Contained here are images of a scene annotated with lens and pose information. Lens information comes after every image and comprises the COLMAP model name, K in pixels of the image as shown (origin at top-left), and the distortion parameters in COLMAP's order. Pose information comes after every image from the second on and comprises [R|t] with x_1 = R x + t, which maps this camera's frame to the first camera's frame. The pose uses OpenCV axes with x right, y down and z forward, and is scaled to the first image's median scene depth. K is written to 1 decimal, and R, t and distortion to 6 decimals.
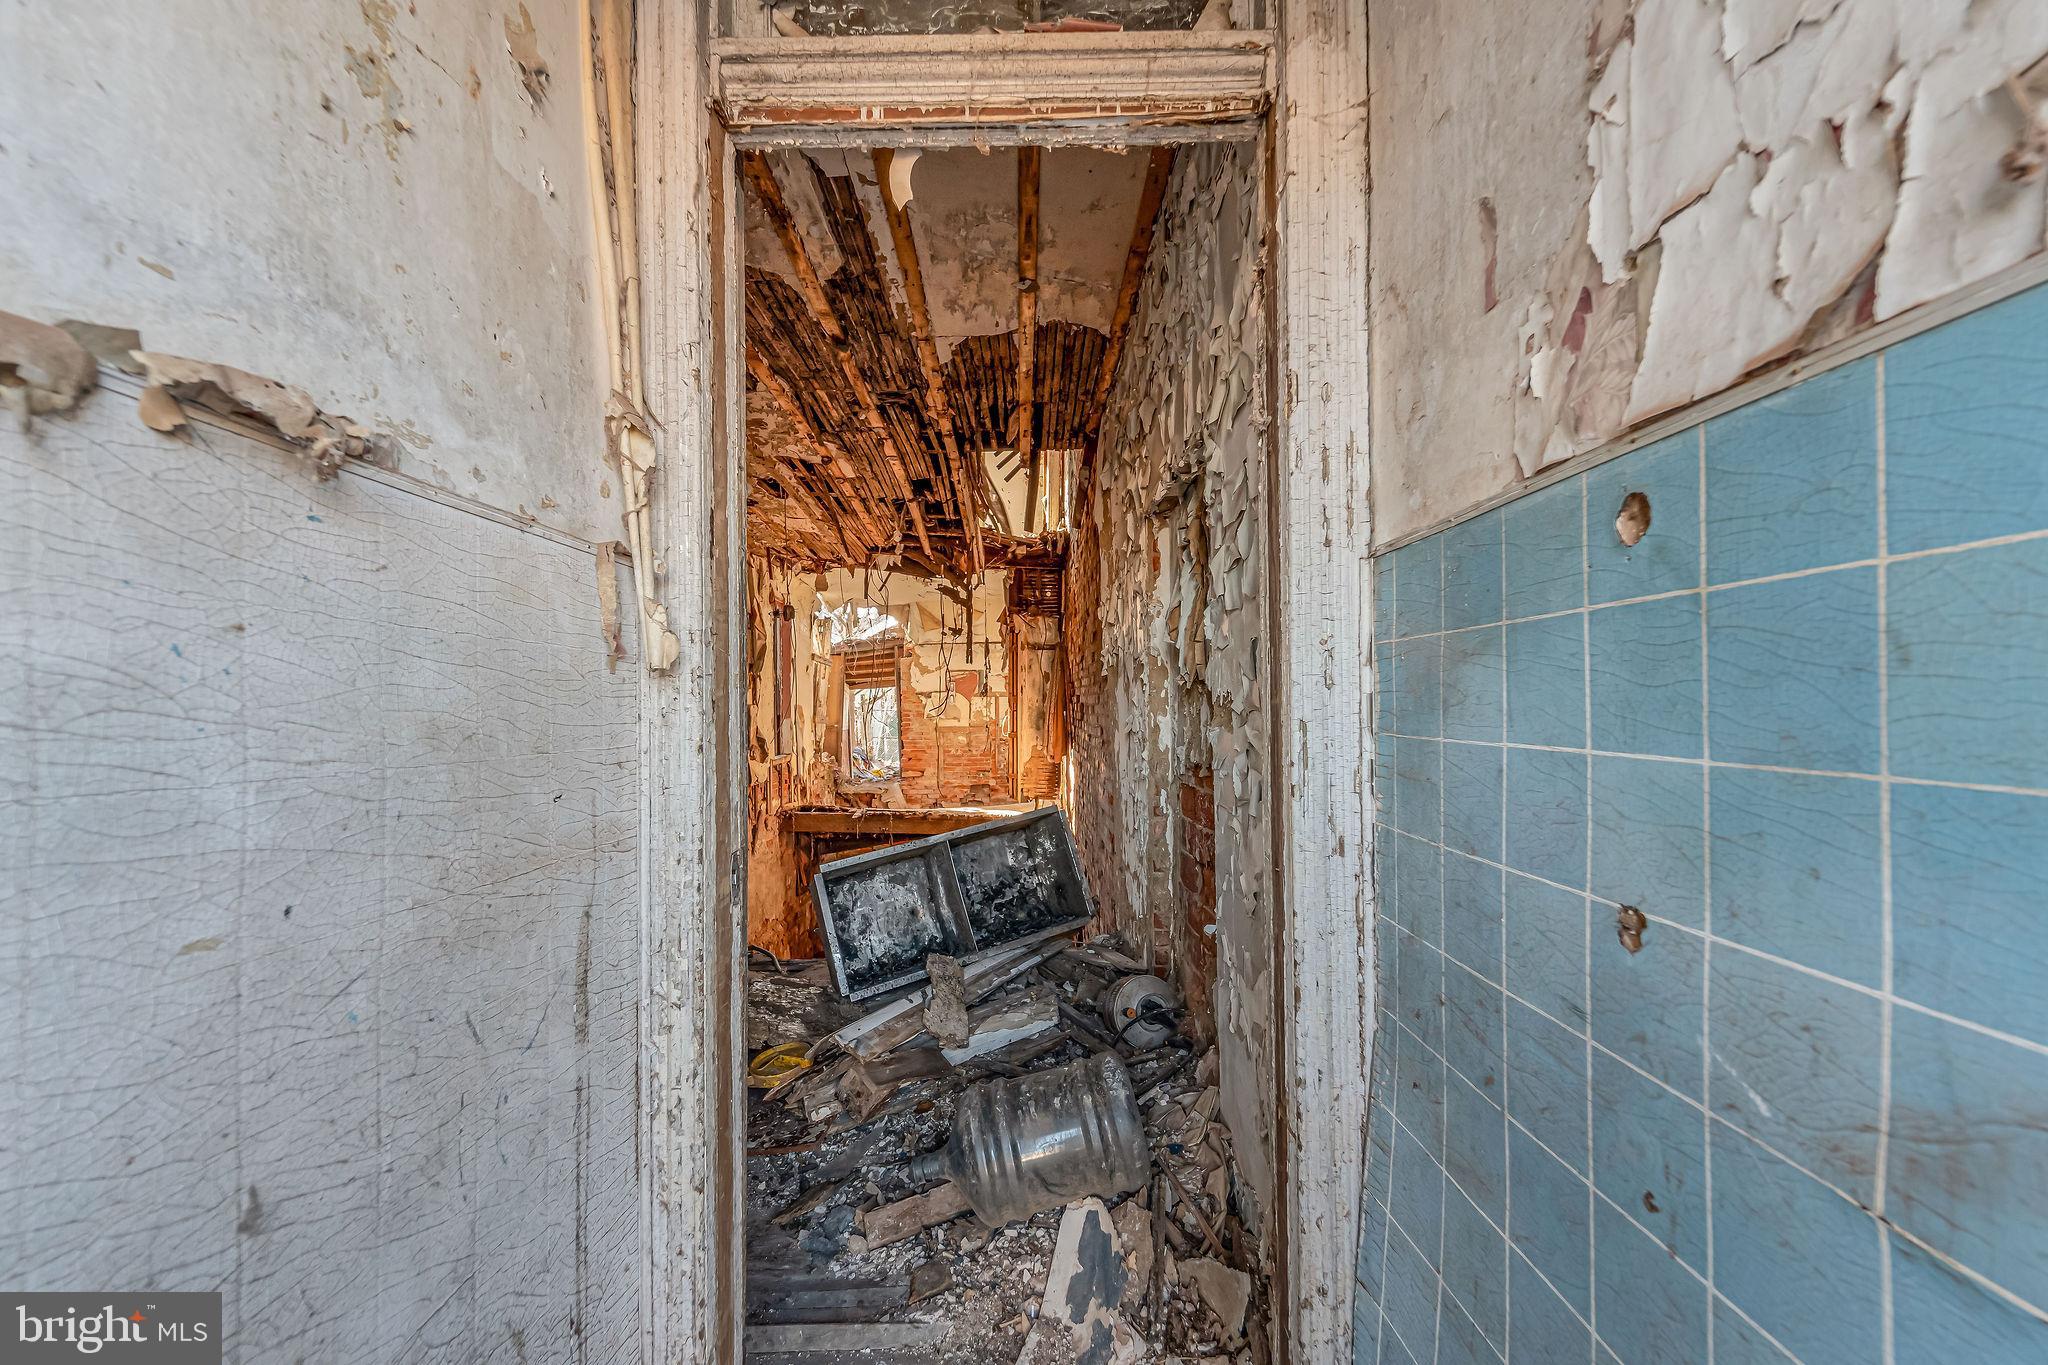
lens RADIAL K [[804.9, 0, 1026.1], [0, 804.9, 695.7], [0, 0, 1]] dist [0.009997, -0.000180]
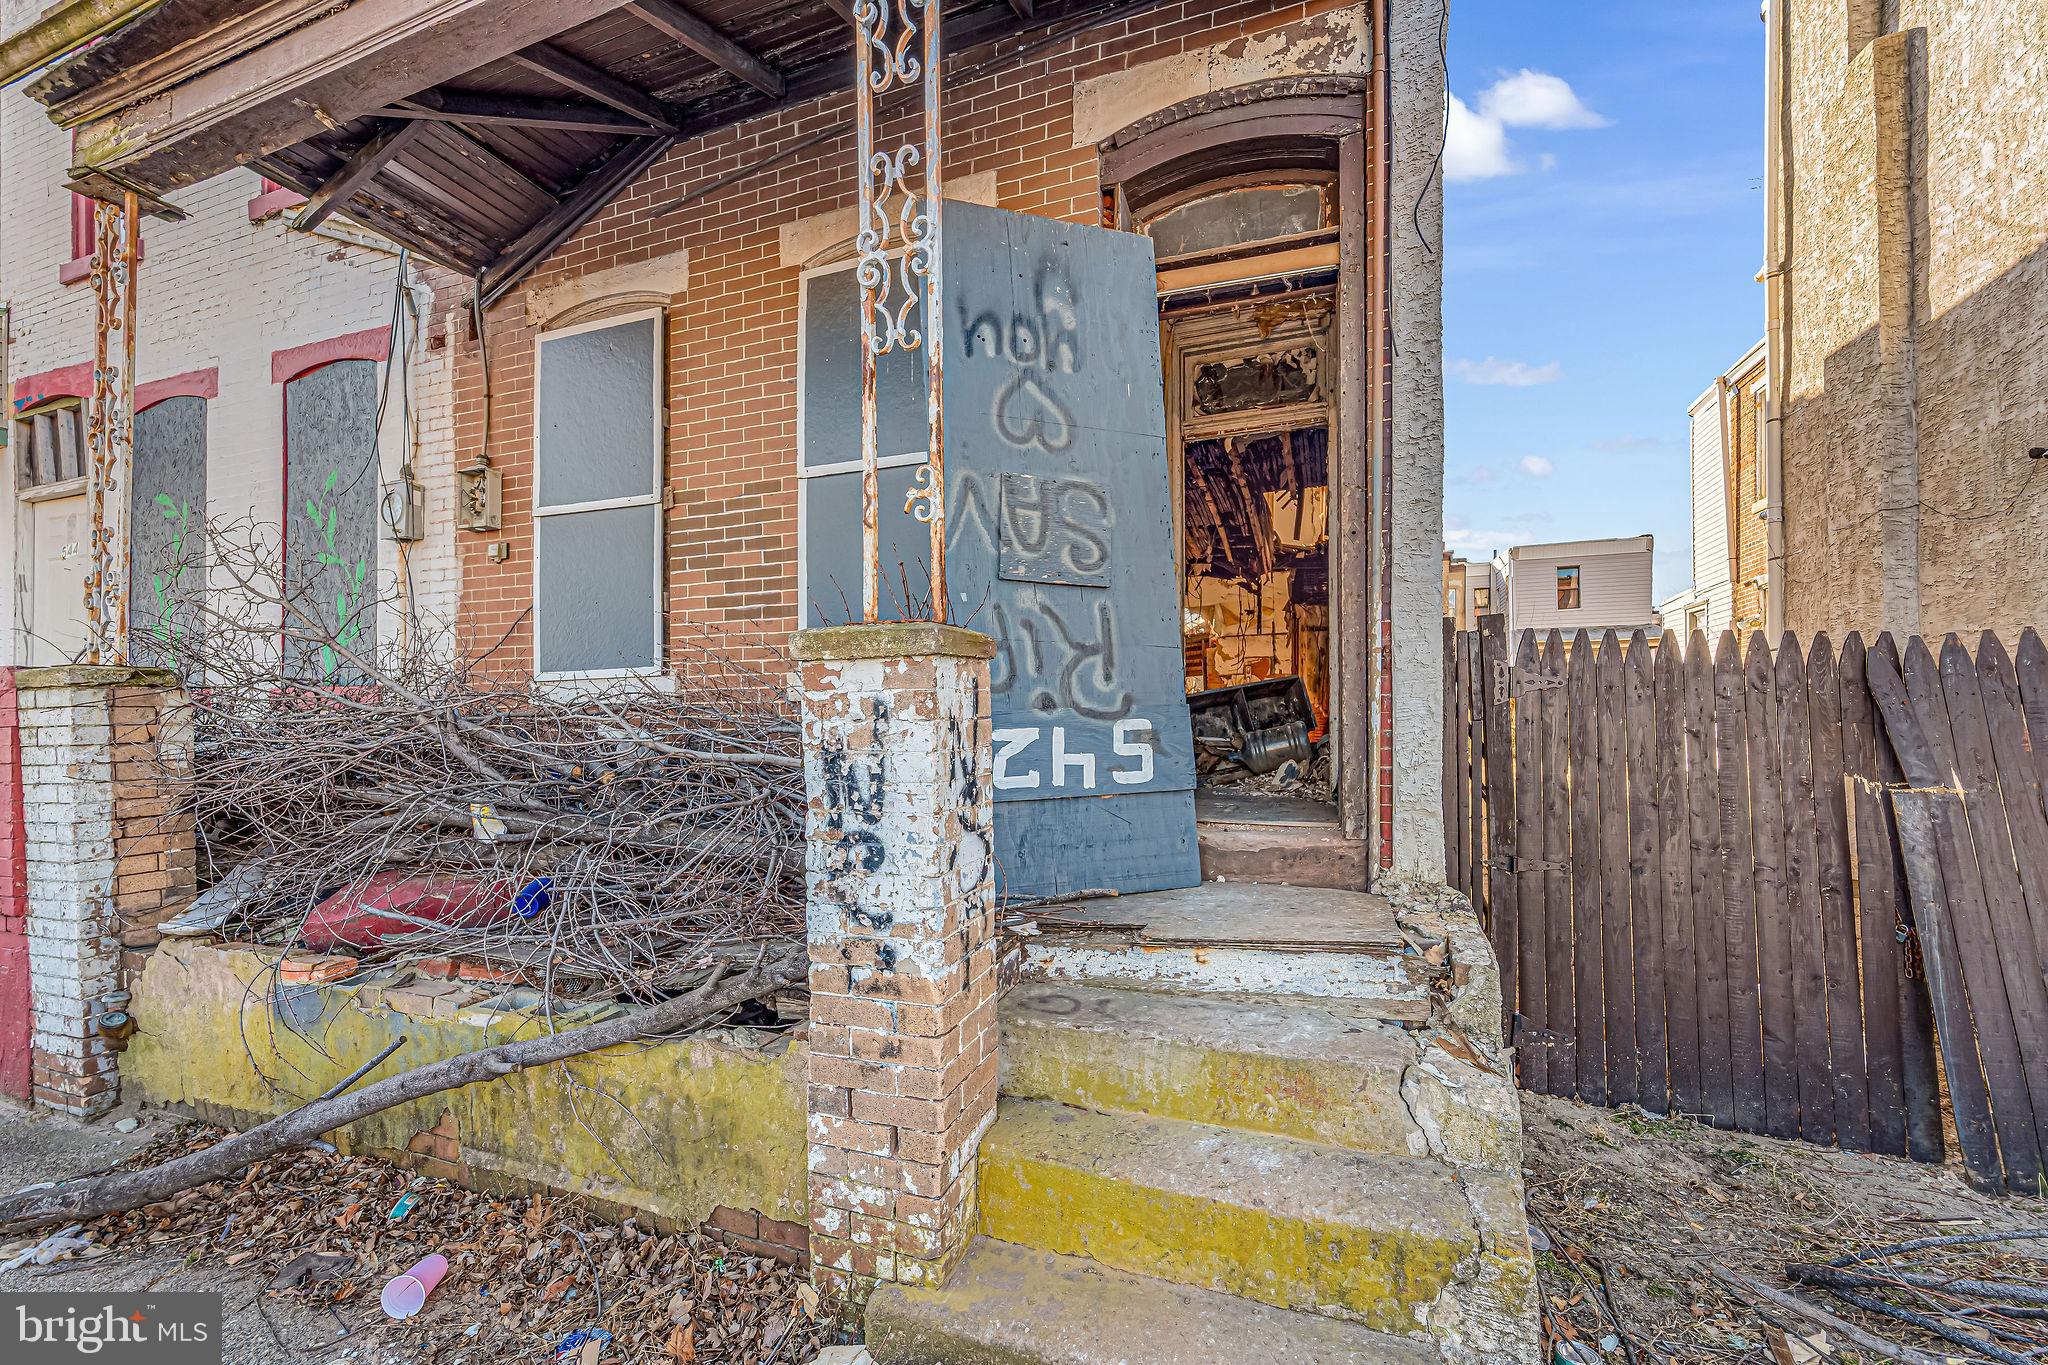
lens RADIAL K [[804.9, 0, 1049.0], [0, 804.9, 719.2], [0, 0, 1]] dist [0.009997, -0.000180]
pose [[0.943498, 0.001154, -0.331376, 0.055251], [-0.000715, 0.999999, 0.001445, 0.114579], [0.331377, -0.001126, 0.943498, -0.514357]]
